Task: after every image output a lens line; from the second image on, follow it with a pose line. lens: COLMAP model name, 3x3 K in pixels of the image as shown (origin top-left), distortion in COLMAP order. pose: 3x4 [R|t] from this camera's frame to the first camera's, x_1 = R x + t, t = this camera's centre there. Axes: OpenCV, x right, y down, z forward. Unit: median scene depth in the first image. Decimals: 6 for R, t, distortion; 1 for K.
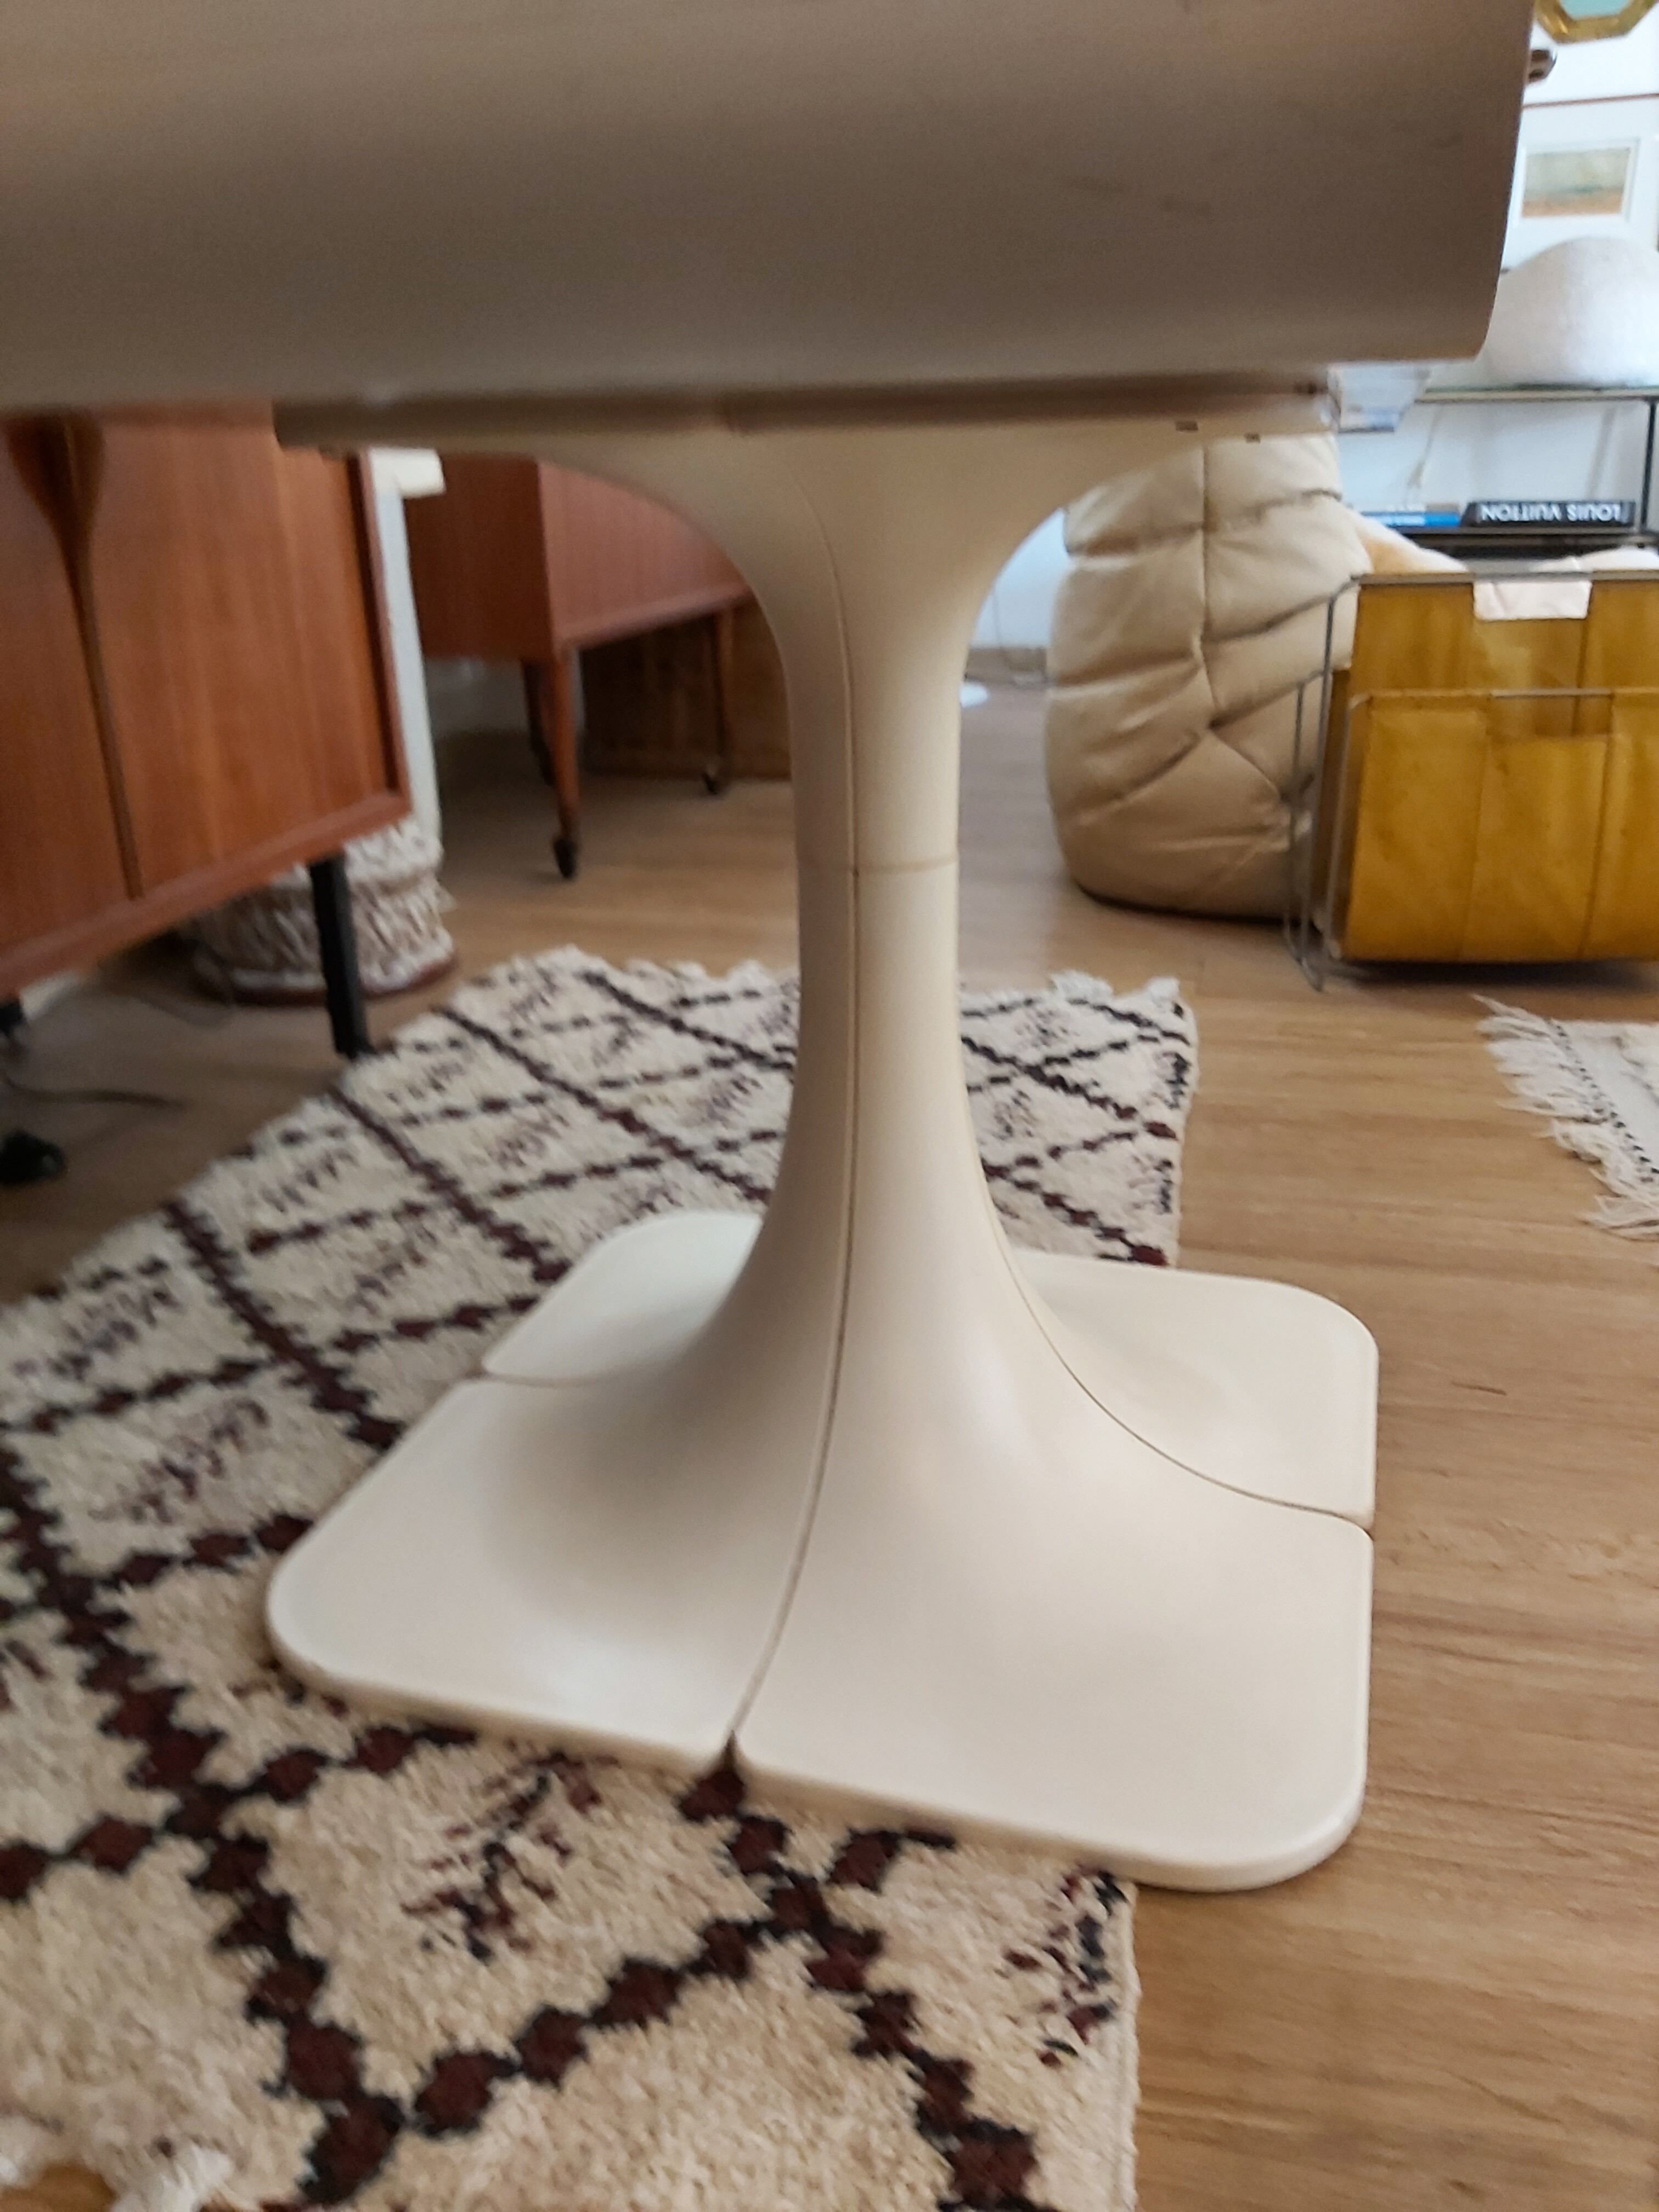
lens RADIAL K [[1710.5, 0, 812.7], [0, 1710.5, 1155.0], [0, 0, 1]] dist [0.053147, -0.143086]
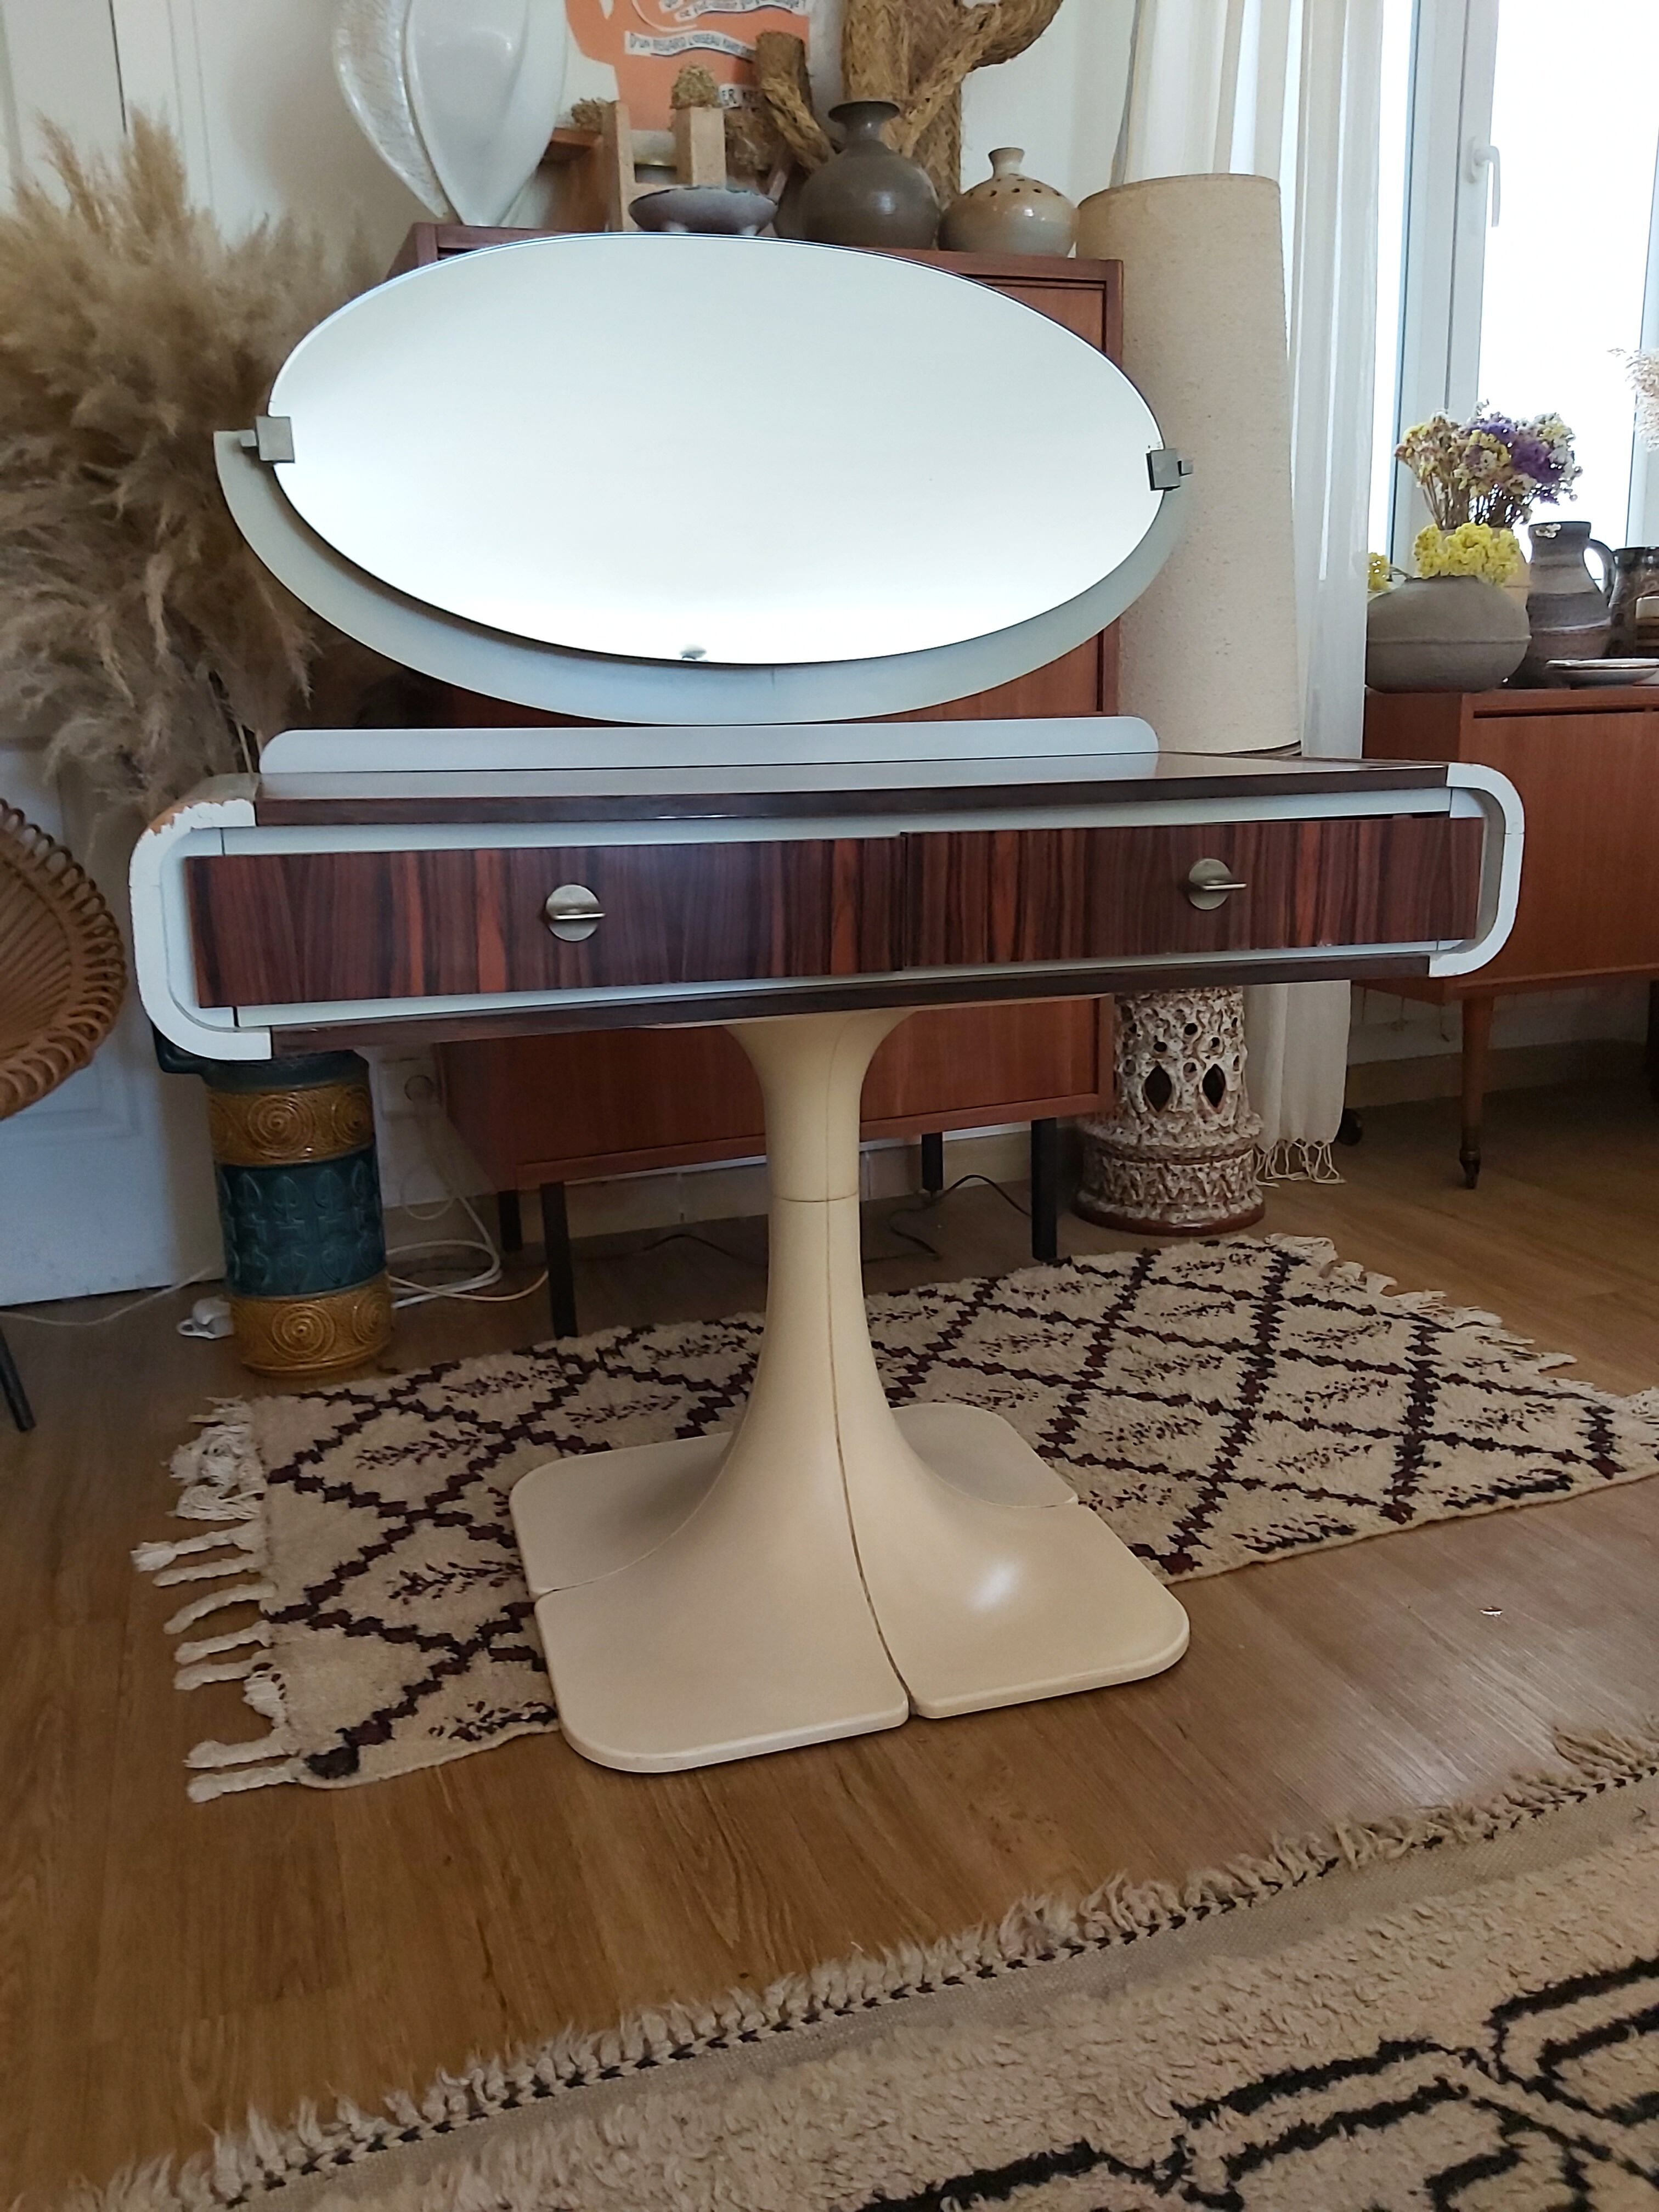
lens RADIAL K [[1723.1, 0, 835.5], [0, 1723.1, 1107.7], [0, 0, 1]] dist [0.079231, -0.158085]
pose [[0.563075, 0.206613, -0.800161, 1.315668], [-0.305110, 0.951810, 0.031065, -0.293001], [0.768020, 0.226645, 0.598980, -0.072106]]
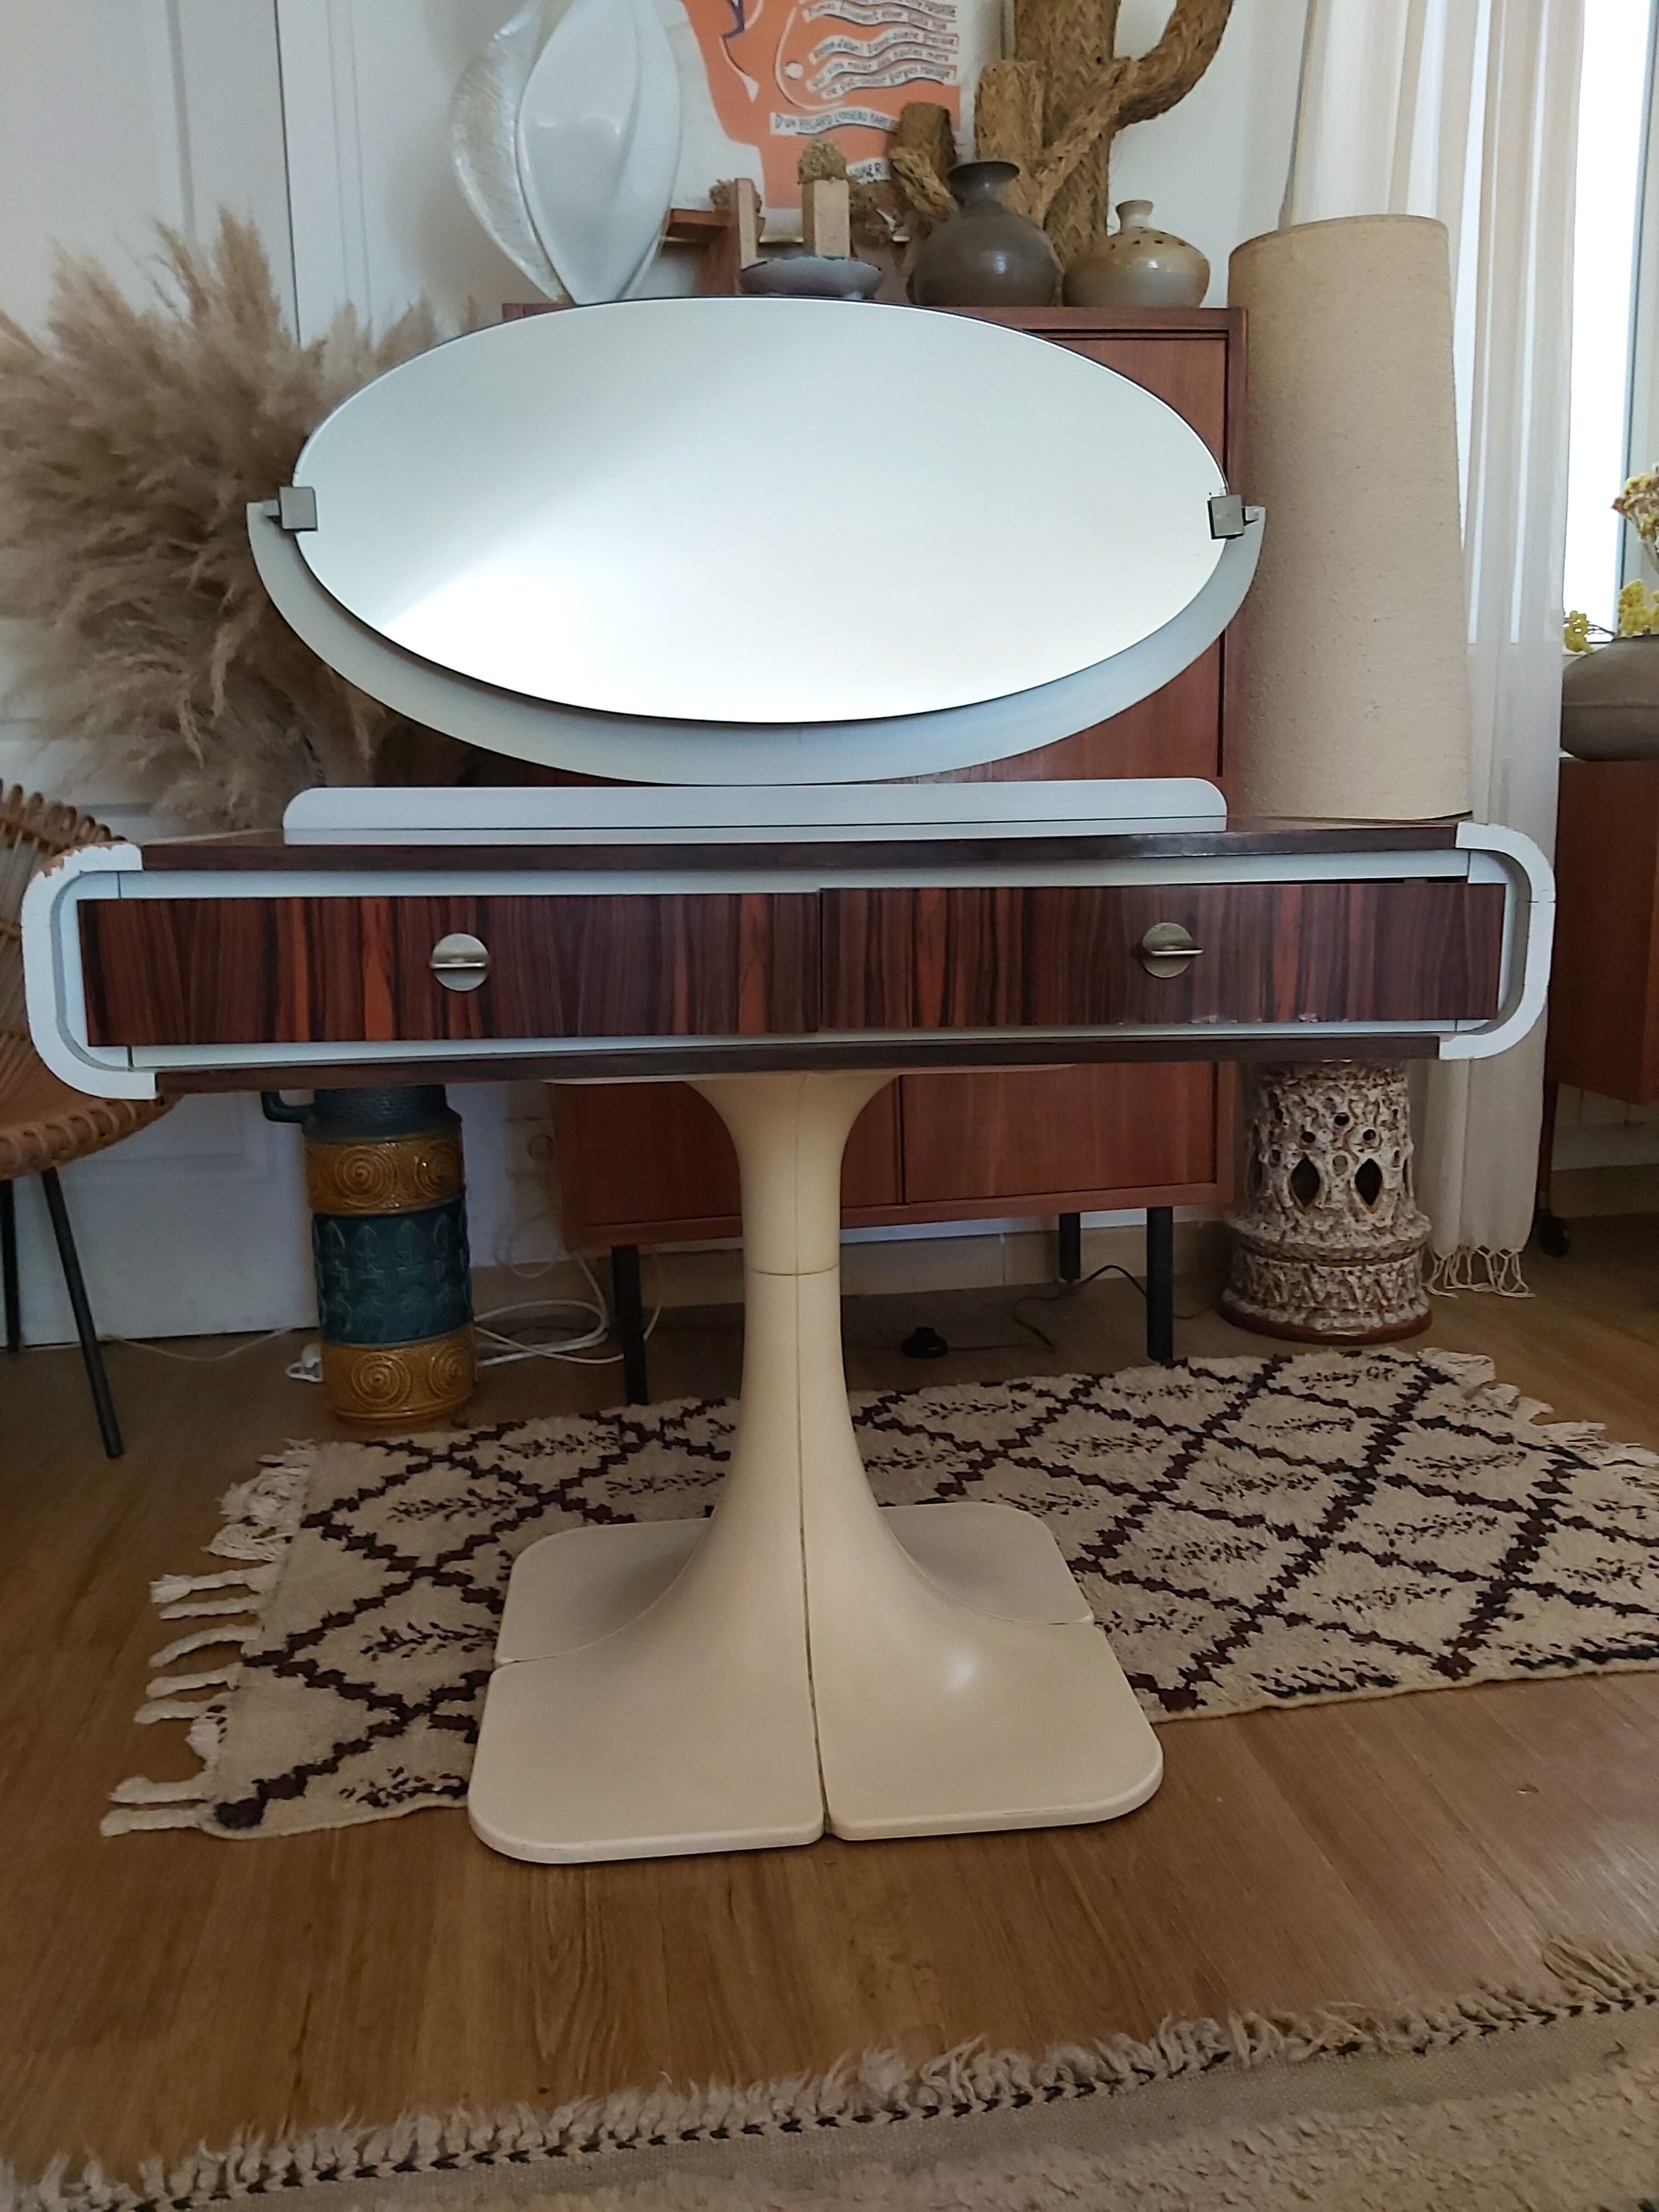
lens RADIAL K [[1731.7, 0, 829.5], [0, 1731.7, 1106.0], [0, 0, 1]] dist [0.066672, -0.141797]
pose [[0.389276, 0.185050, -0.902342, 1.413723], [-0.337406, 0.940173, 0.047250, -0.380217], [0.857101, 0.286062, 0.428424, 0.220108]]
